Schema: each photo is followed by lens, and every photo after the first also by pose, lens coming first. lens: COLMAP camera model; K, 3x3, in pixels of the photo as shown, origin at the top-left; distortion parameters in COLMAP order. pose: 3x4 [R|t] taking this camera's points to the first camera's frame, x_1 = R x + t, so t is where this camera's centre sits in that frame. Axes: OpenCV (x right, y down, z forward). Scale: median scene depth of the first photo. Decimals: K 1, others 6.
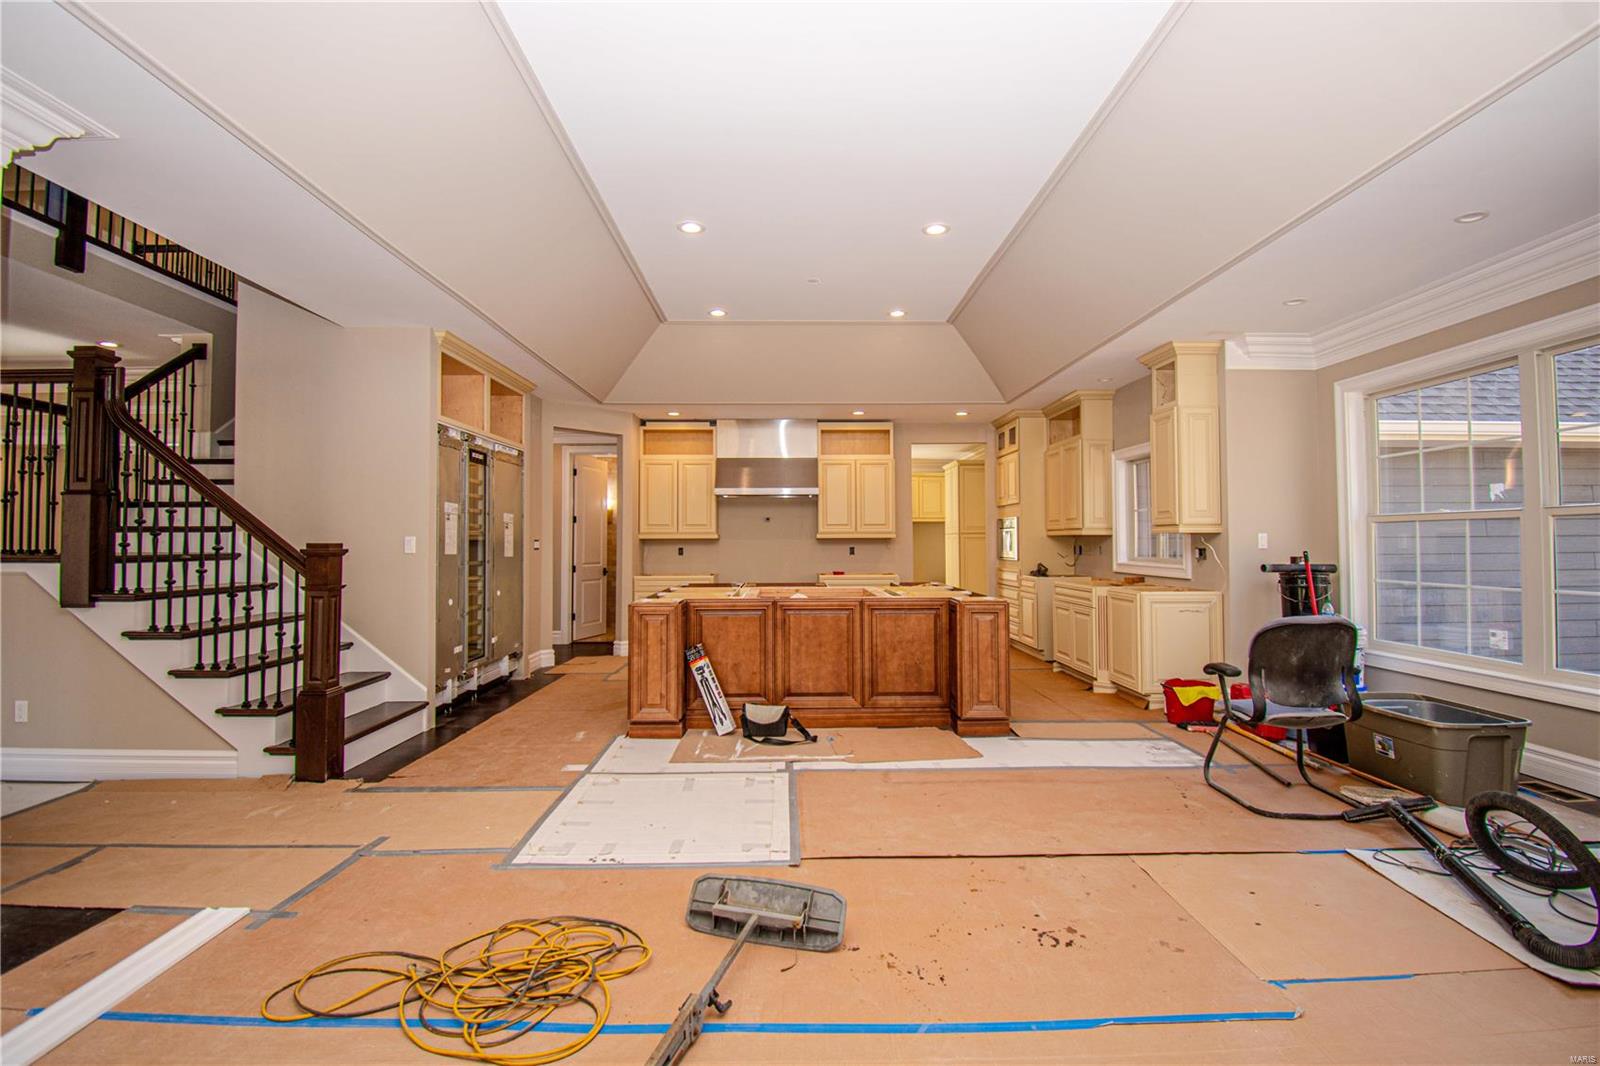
lens RADIAL K [[708.7, 0, 796.1], [0, 708.7, 519.6], [0, 0, 1]] dist [0.010190, -0.013863]
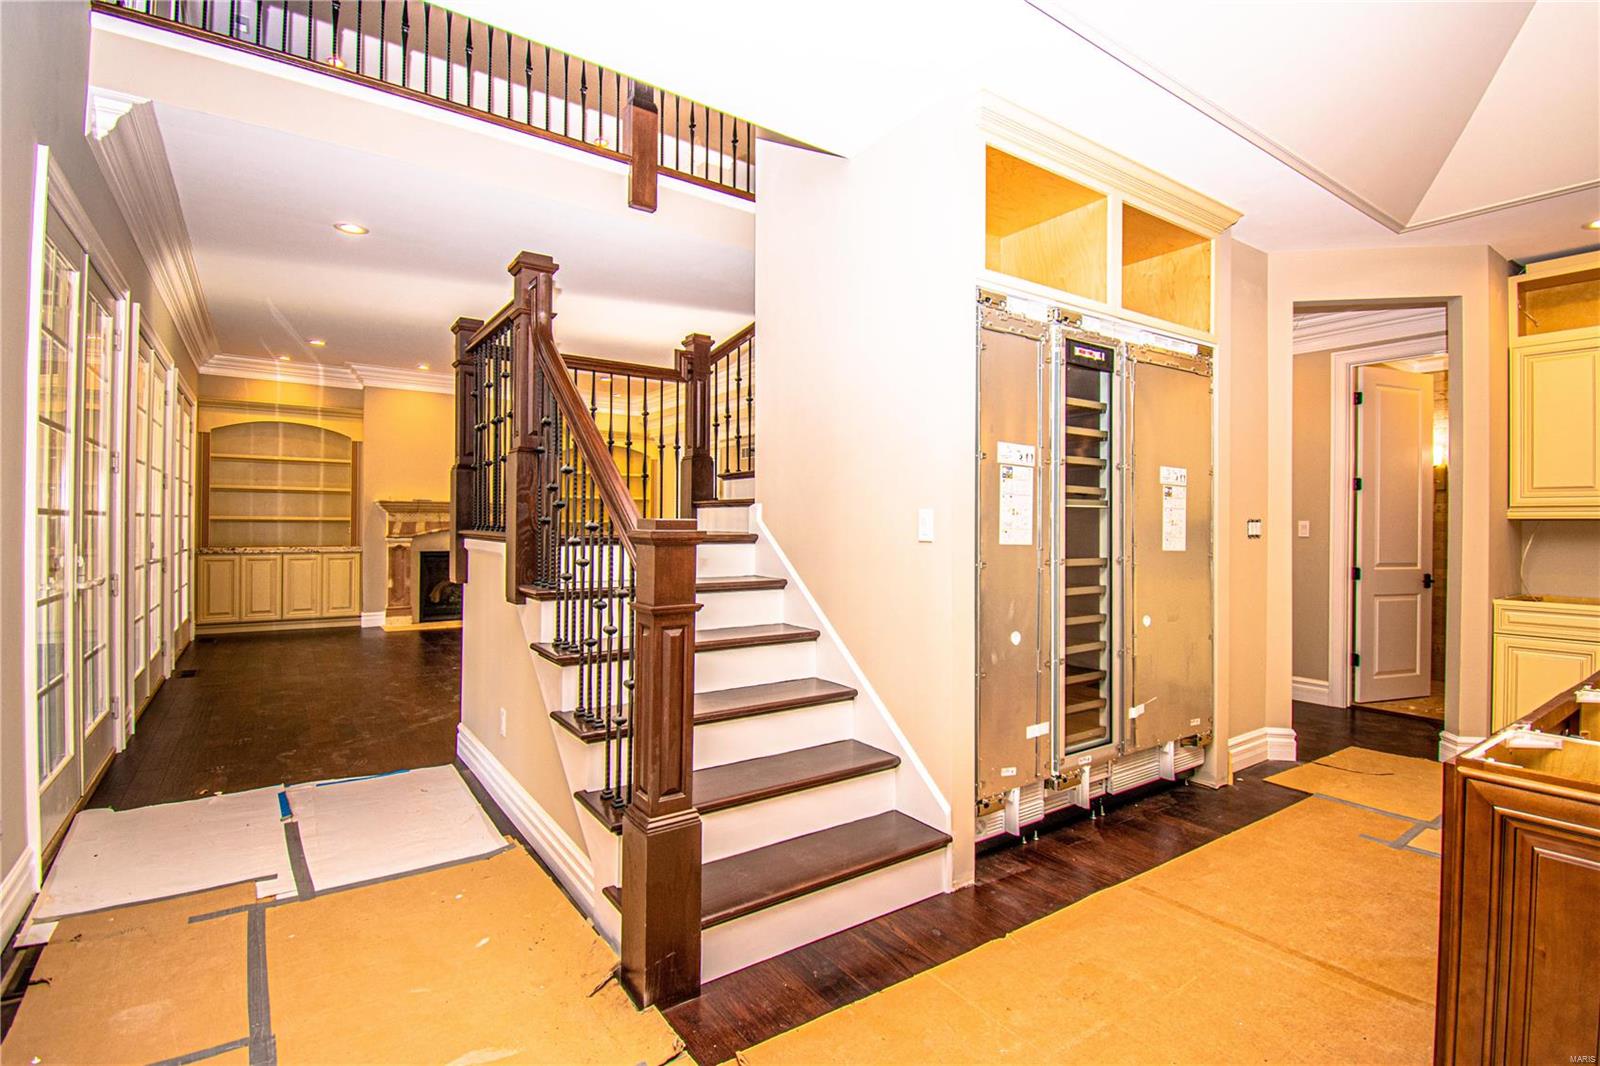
lens RADIAL K [[772.6, 0, 802.3], [0, 772.6, 523.2], [0, 0, 1]] dist [-0.010017, -0.003303]
pose [[0.565593, 0.002304, -0.824682, -0.117247], [0.019732, 0.999672, 0.016326, 0.021670], [0.824449, -0.025507, 0.565362, 0.563535]]
